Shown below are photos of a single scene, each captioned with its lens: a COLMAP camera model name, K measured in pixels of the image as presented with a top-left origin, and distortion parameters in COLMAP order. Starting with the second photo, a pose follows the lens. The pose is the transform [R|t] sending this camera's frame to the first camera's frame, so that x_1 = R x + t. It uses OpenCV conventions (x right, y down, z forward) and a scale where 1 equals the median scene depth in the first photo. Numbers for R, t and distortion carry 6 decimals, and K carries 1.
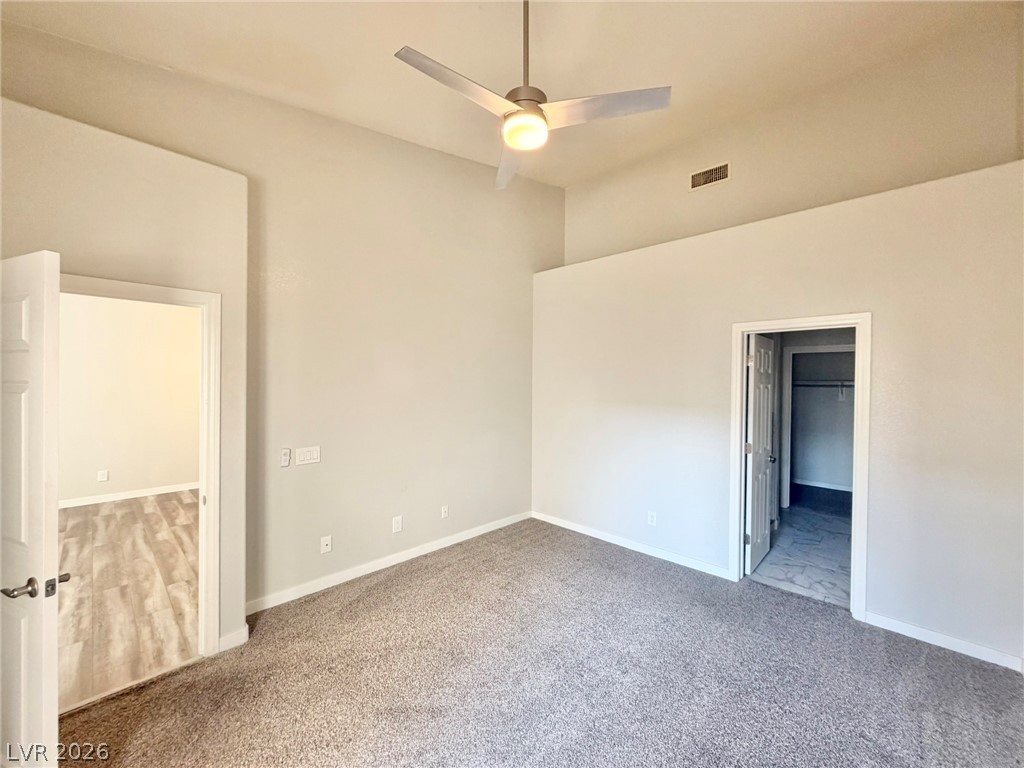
lens RADIAL K [[405.1, 0, 510.4], [0, 405.1, 384.6], [0, 0, 1]] dist [0.002428, -0.000045]
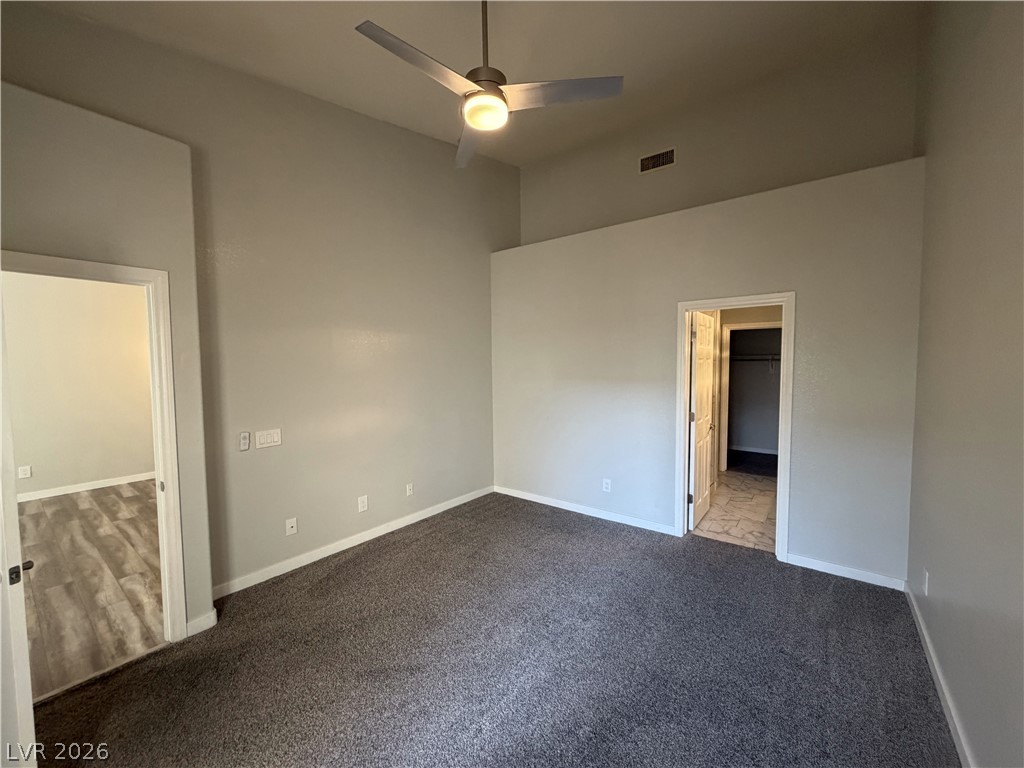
lens RADIAL K [[405.1, 0, 510.4], [0, 405.1, 384.6], [0, 0, 1]] dist [0.002428, -0.000045]
pose [[0.993723, -0.024970, 0.109044, -0.024837], [0.019840, 0.998656, 0.047879, 0.010971], [-0.110093, -0.045415, 0.992883, -0.043252]]
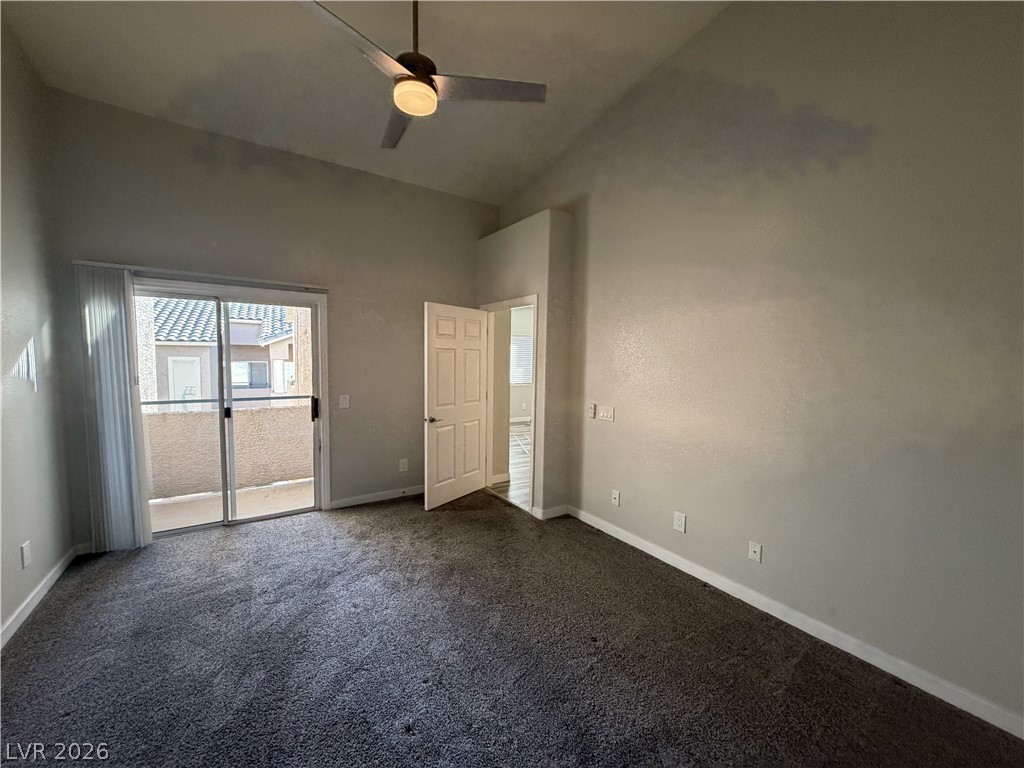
lens RADIAL K [[405.1, 0, 510.4], [0, 405.1, 384.6], [0, 0, 1]] dist [0.002428, -0.000045]
pose [[-0.211242, 0.056517, -0.975799, 0.848862], [-0.022801, 0.997770, 0.062726, 0.032606], [0.977168, 0.035500, -0.209482, 1.204132]]
